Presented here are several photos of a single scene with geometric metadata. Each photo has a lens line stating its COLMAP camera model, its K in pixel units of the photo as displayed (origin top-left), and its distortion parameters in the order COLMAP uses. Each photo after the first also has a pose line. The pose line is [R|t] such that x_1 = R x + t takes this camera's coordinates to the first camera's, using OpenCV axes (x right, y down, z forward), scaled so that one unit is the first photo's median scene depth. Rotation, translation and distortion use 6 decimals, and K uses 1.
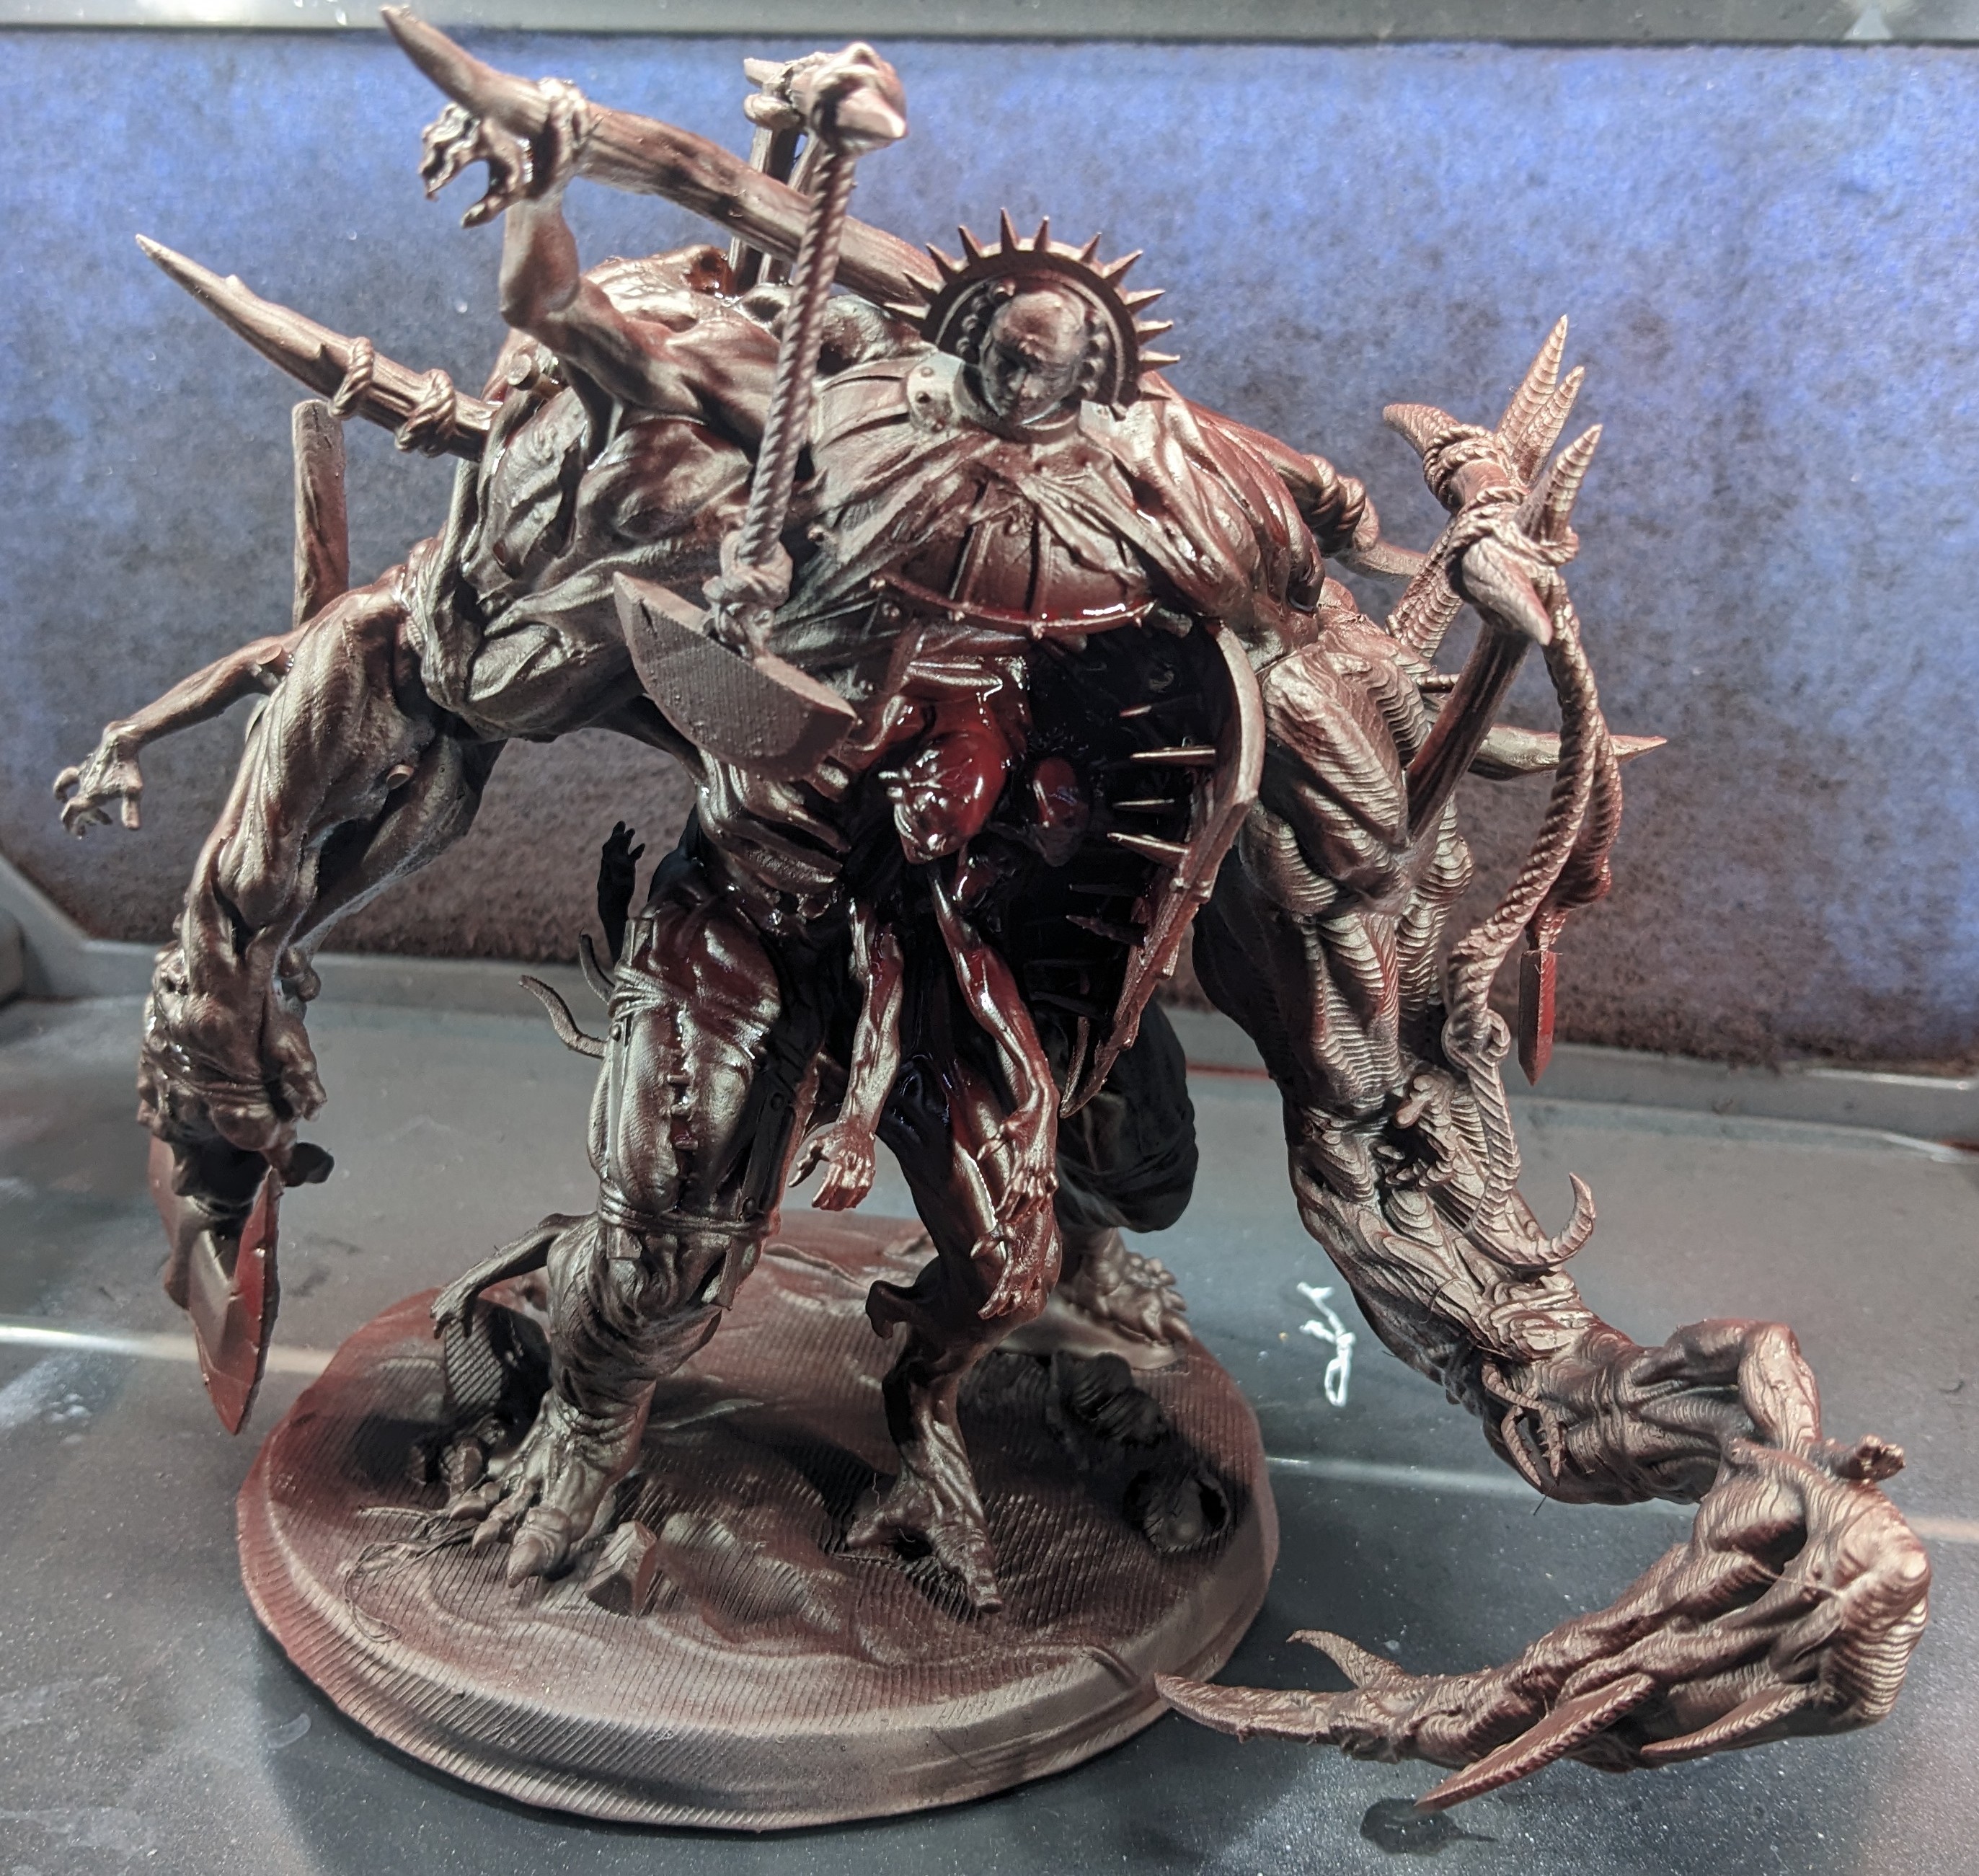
lens RADIAL K [[1802.4, 0, 989.5], [0, 1802.4, 938.0], [0, 0, 1]] dist [0.036916, -0.008284]
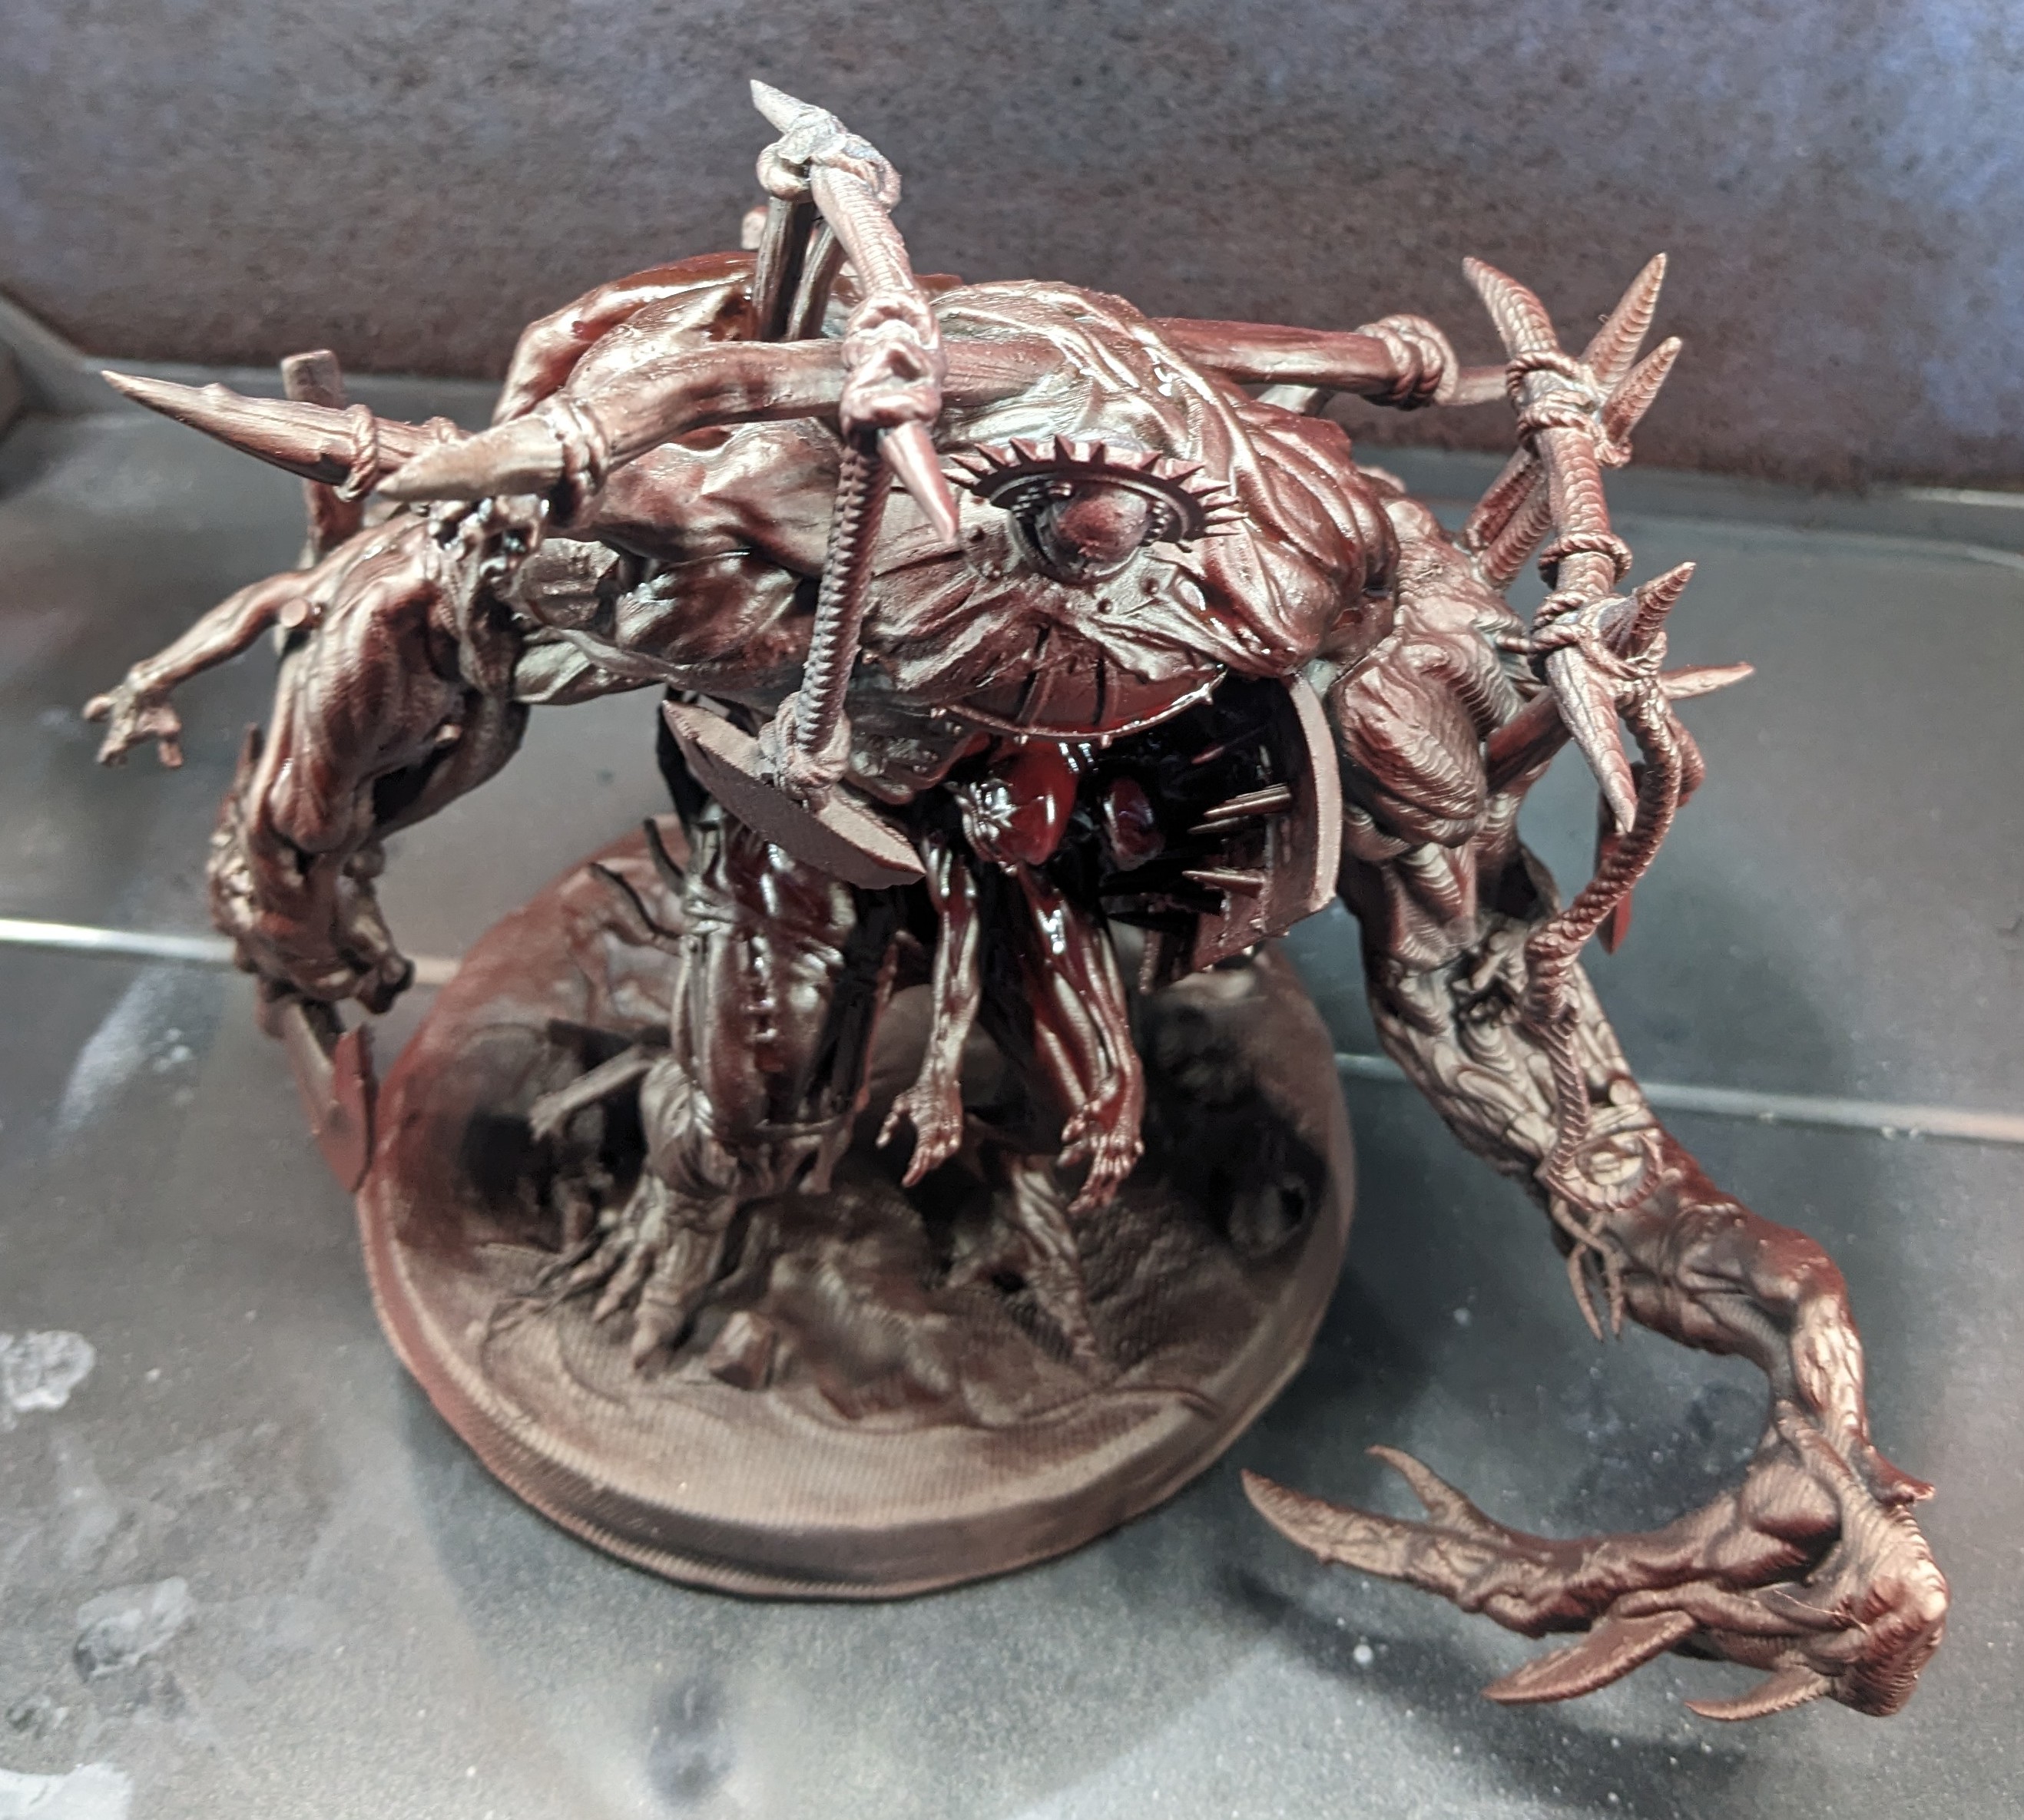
lens RADIAL K [[1838.3, 0, 1087.4], [0, 1838.3, 910.7], [0, 0, 1]] dist [0.011442, 0.022762]
pose [[0.998992, -0.043720, 0.010163, 0.001650], [0.040042, 0.970355, 0.238344, -0.221616], [-0.020282, -0.237697, 0.971128, 0.015424]]
